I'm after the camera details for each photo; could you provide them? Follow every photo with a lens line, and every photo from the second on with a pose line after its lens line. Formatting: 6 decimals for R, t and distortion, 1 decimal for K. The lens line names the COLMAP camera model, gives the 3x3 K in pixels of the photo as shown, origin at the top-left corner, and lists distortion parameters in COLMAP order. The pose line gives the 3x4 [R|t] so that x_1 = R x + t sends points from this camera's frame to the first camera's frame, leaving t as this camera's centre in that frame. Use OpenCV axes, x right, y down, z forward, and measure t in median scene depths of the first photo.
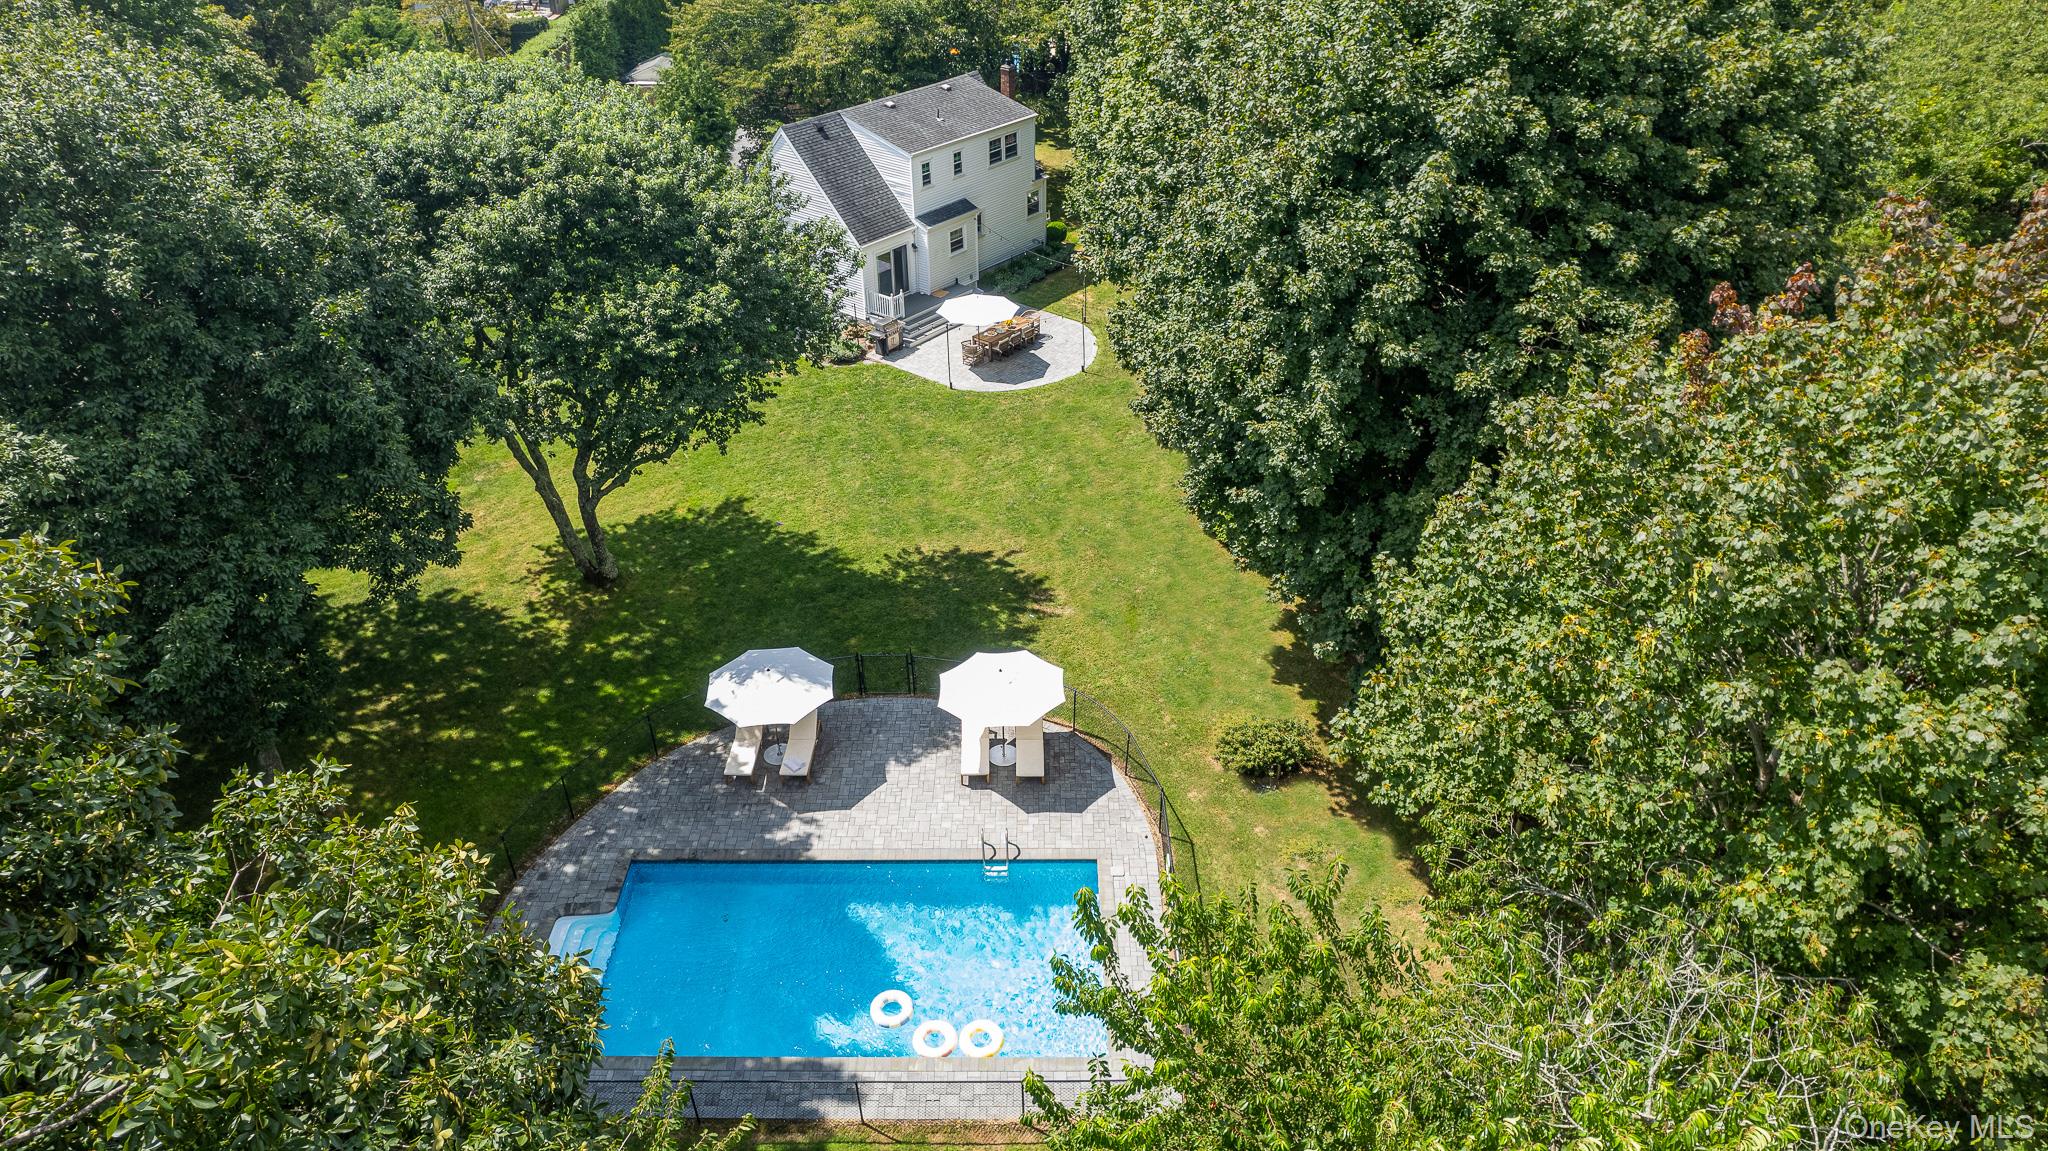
lens RADIAL K [[1298.2, 0, 1023.4], [0, 1298.2, 581.7], [0, 0, 1]] dist [-0.045681, -0.001777]
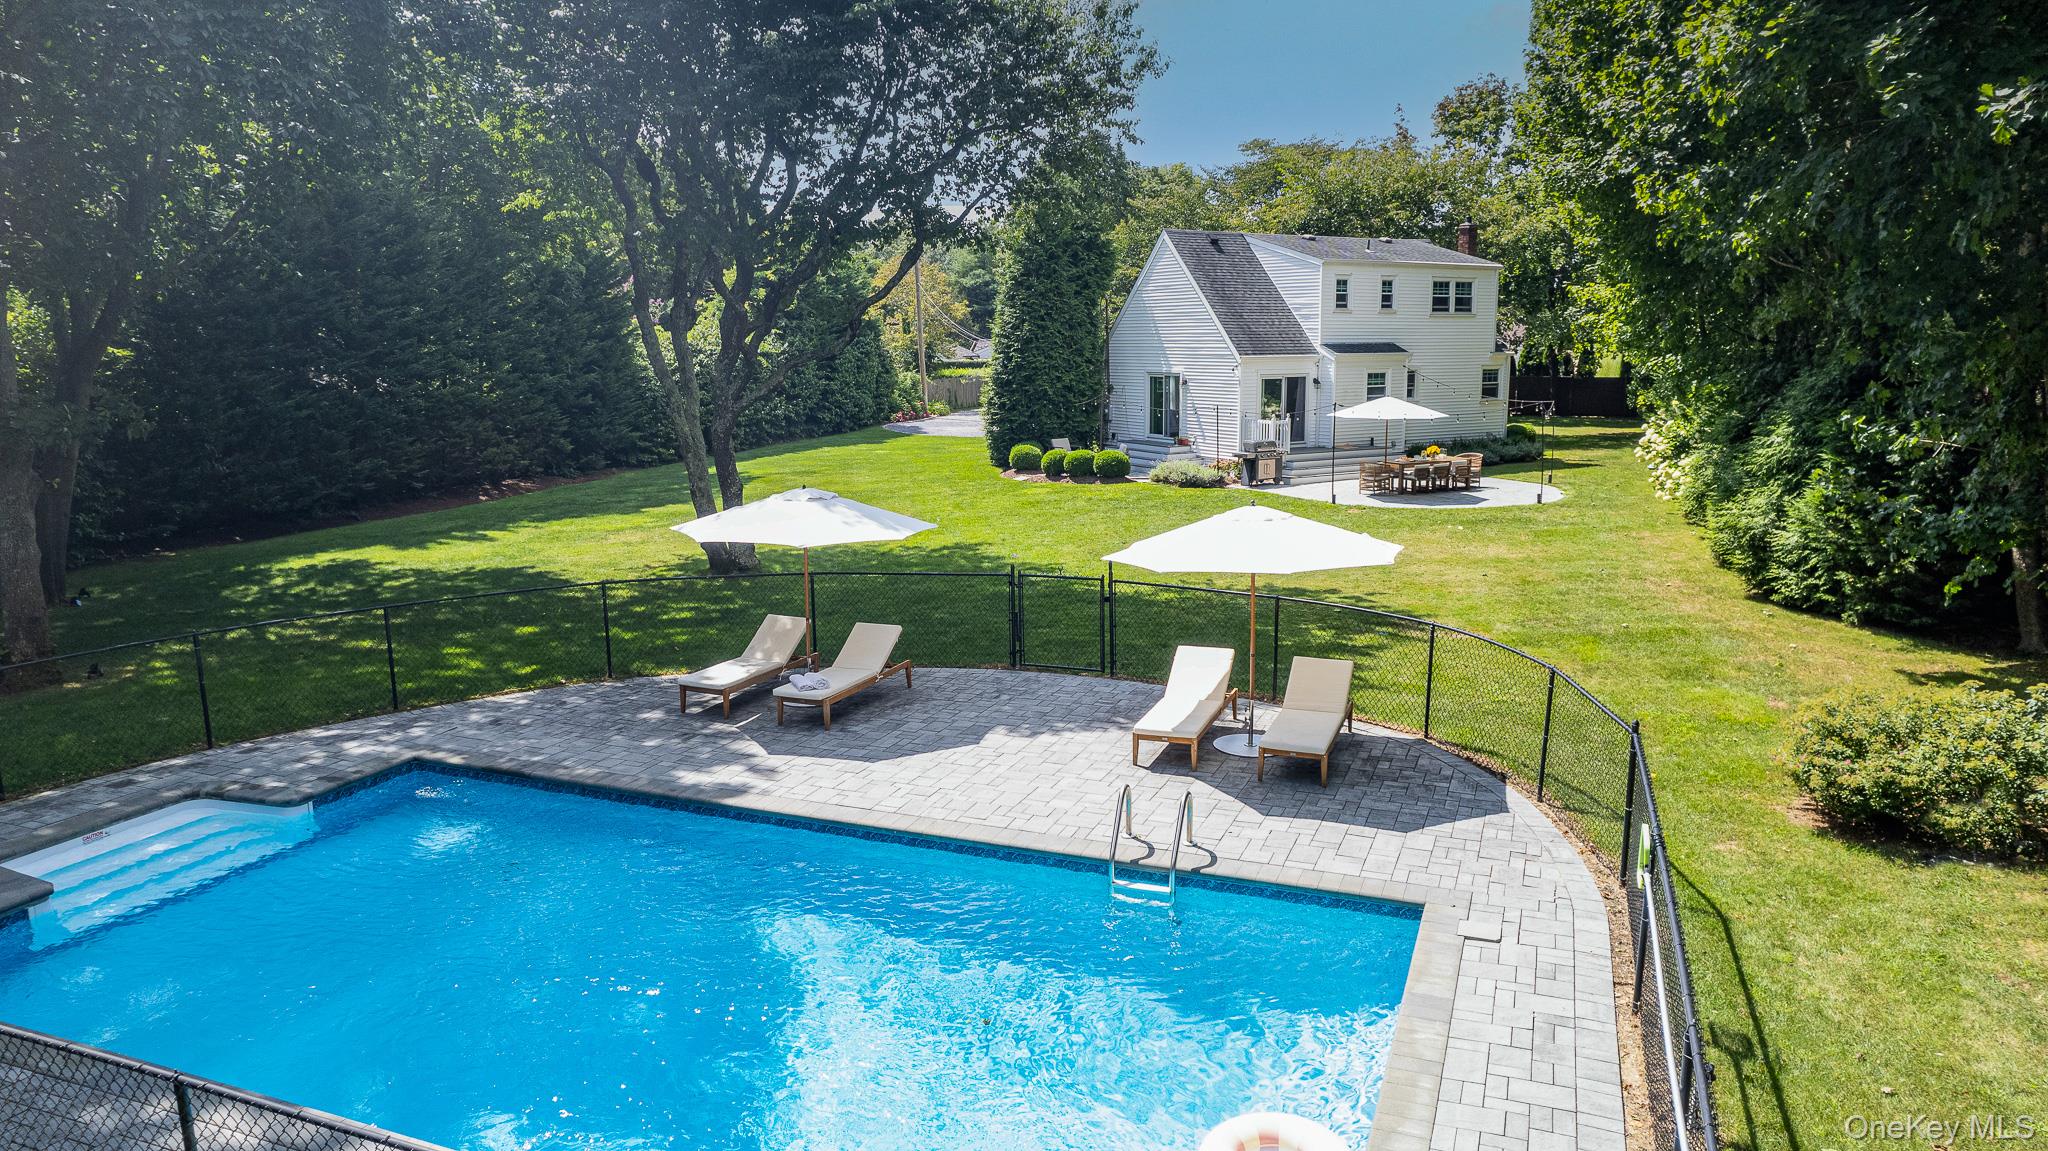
lens RADIAL K [[1298.2, 0, 1039.1], [0, 1298.2, 569.7], [0, 0, 1]] dist [-0.045681, -0.001777]
pose [[0.930906, 0.061423, -0.360058, 0.044924], [-0.204146, 0.904915, -0.373435, 0.159949], [0.302885, 0.421137, 0.854929, 0.358801]]
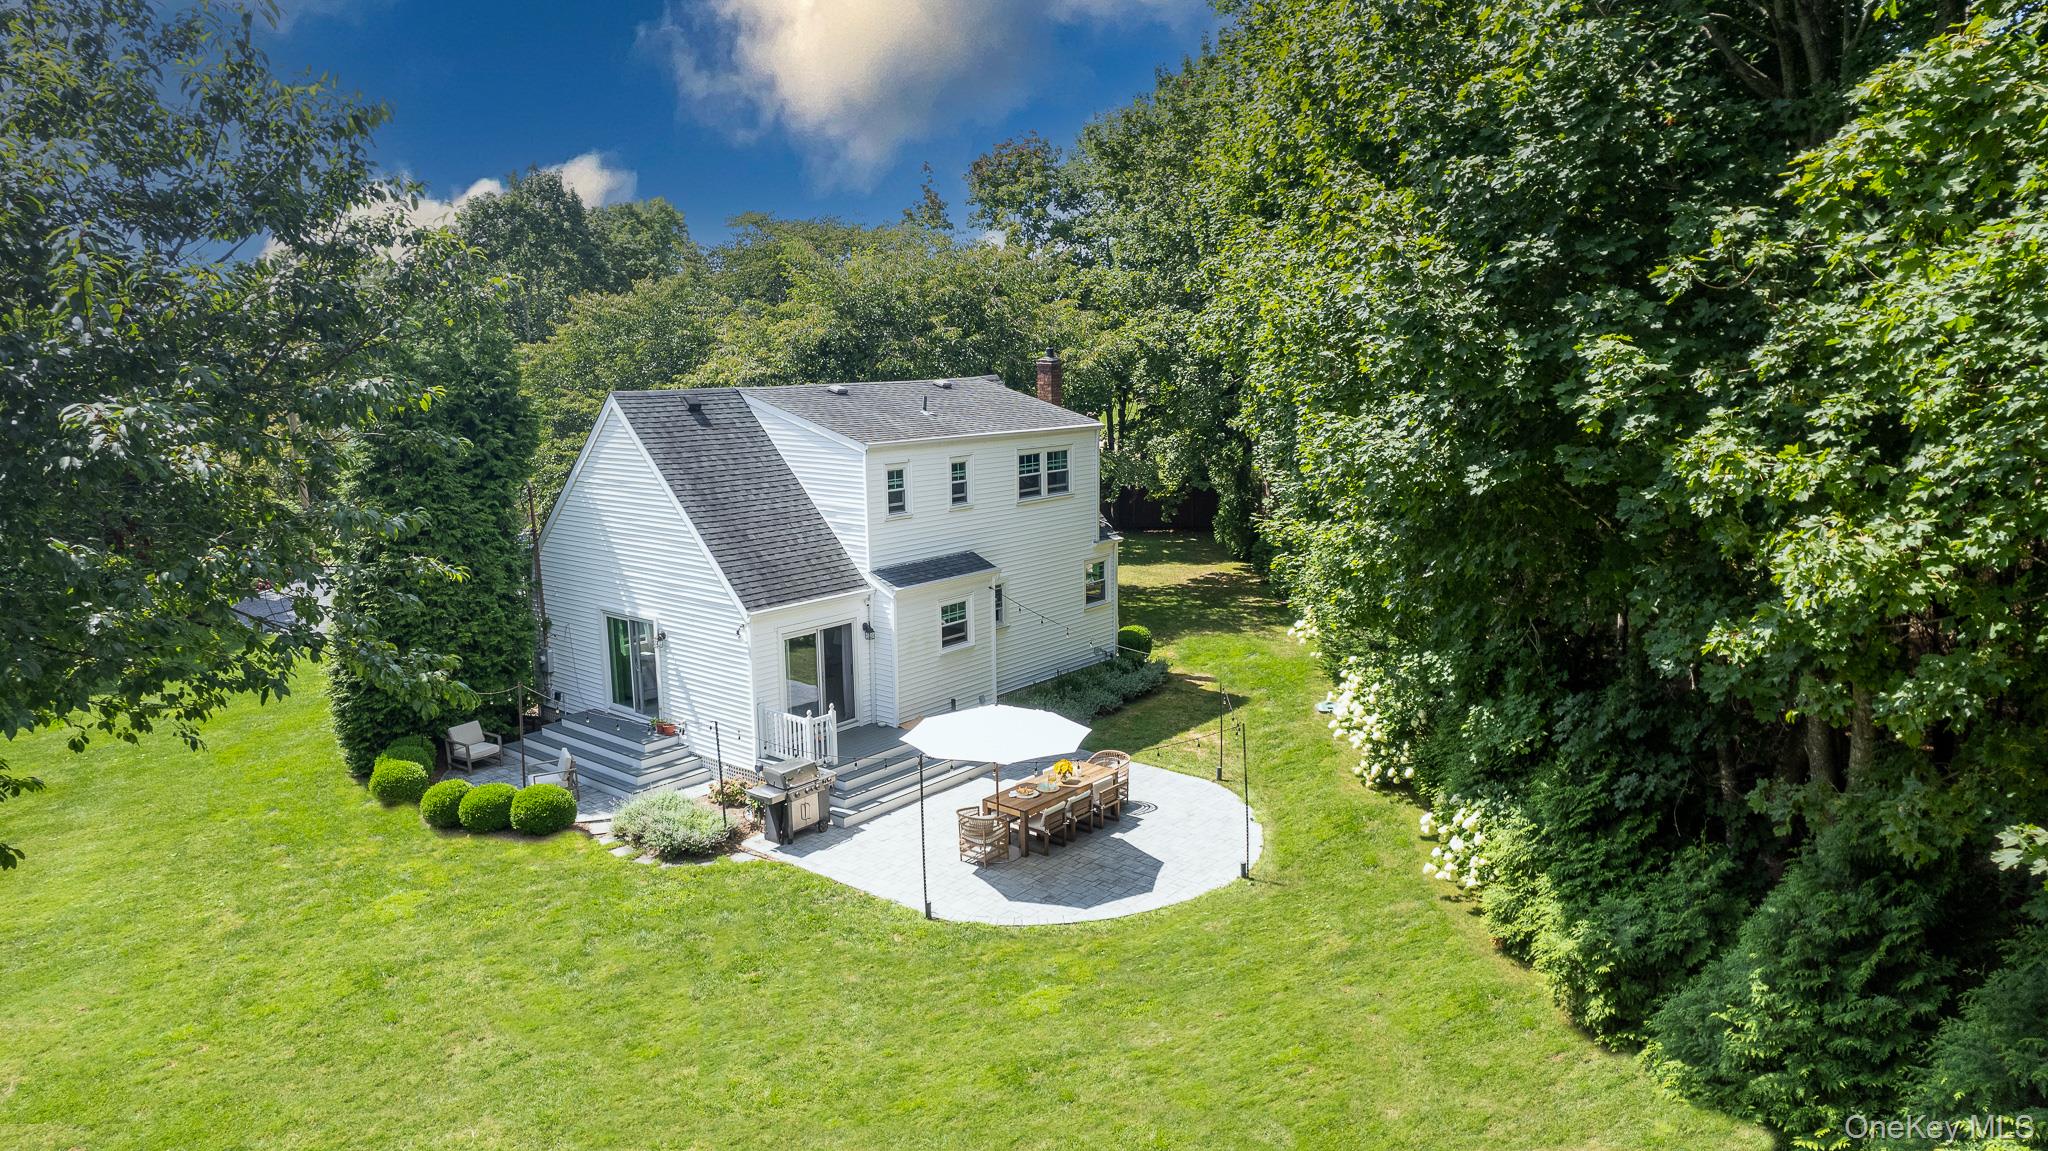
lens RADIAL K [[1298.2, 0, 1023.1], [0, 1298.2, 581.0], [0, 0, 1]] dist [-0.045681, -0.001777]
pose [[0.999961, -0.003096, -0.008253, -0.021190], [-0.000524, 0.913751, -0.406274, -0.075996], [0.008799, 0.406262, 0.913714, 0.552574]]
